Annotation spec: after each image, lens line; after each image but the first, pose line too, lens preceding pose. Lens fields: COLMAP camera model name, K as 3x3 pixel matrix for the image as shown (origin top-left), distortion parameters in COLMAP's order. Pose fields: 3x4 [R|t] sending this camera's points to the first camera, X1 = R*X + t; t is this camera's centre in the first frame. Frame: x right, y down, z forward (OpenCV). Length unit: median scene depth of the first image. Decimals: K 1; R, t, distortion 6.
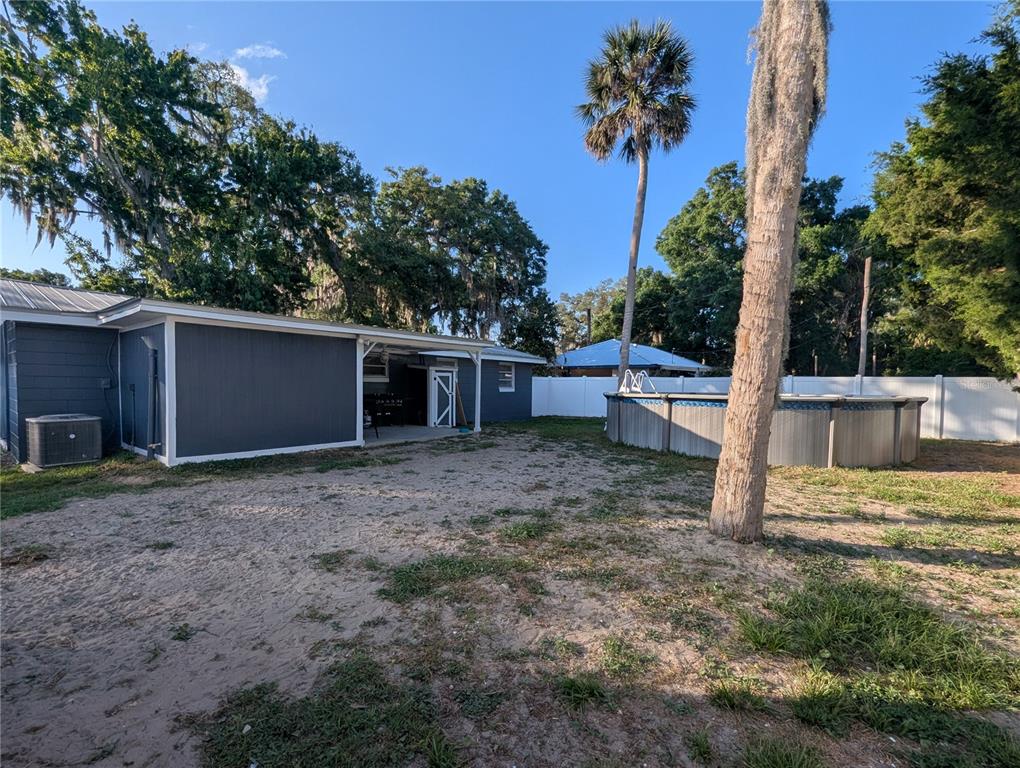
lens RADIAL K [[453.8, 0, 509.6], [0, 453.8, 404.2], [0, 0, 1]] dist [-0.001582, 0.000073]
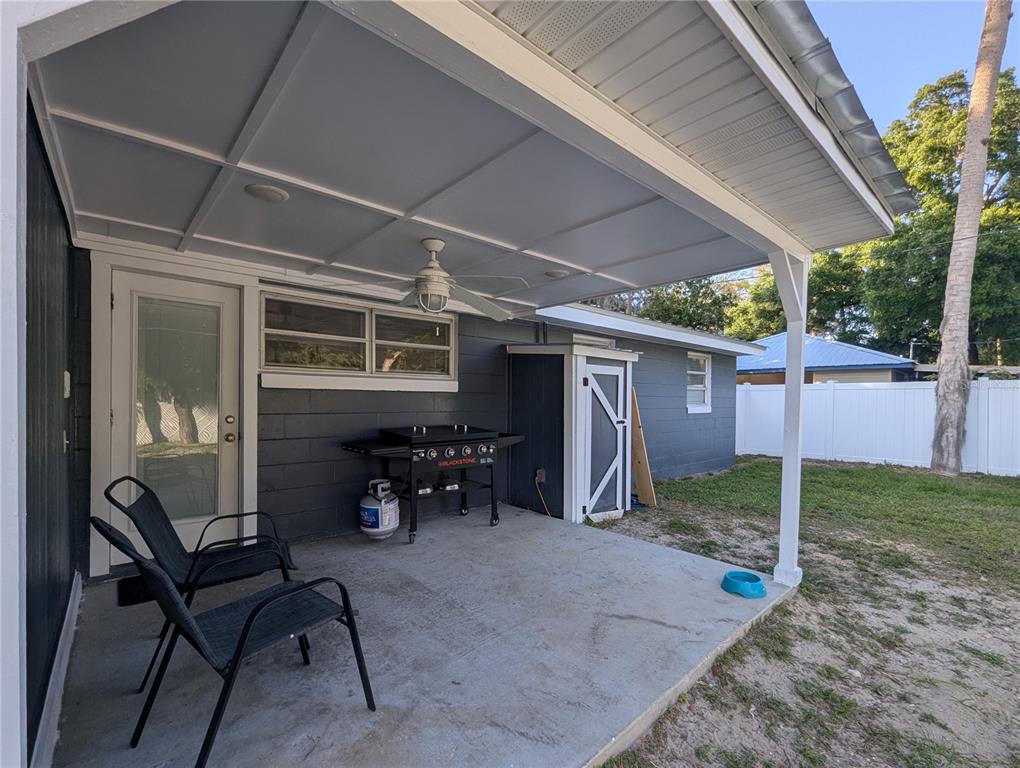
lens RADIAL K [[453.8, 0, 509.6], [0, 453.8, 404.2], [0, 0, 1]] dist [-0.001582, 0.000073]
pose [[0.985443, 0.000155, -0.170007, -0.156979], [-0.005351, 0.999532, -0.030107, -0.027098], [0.169923, 0.030578, 0.984983, 0.625038]]
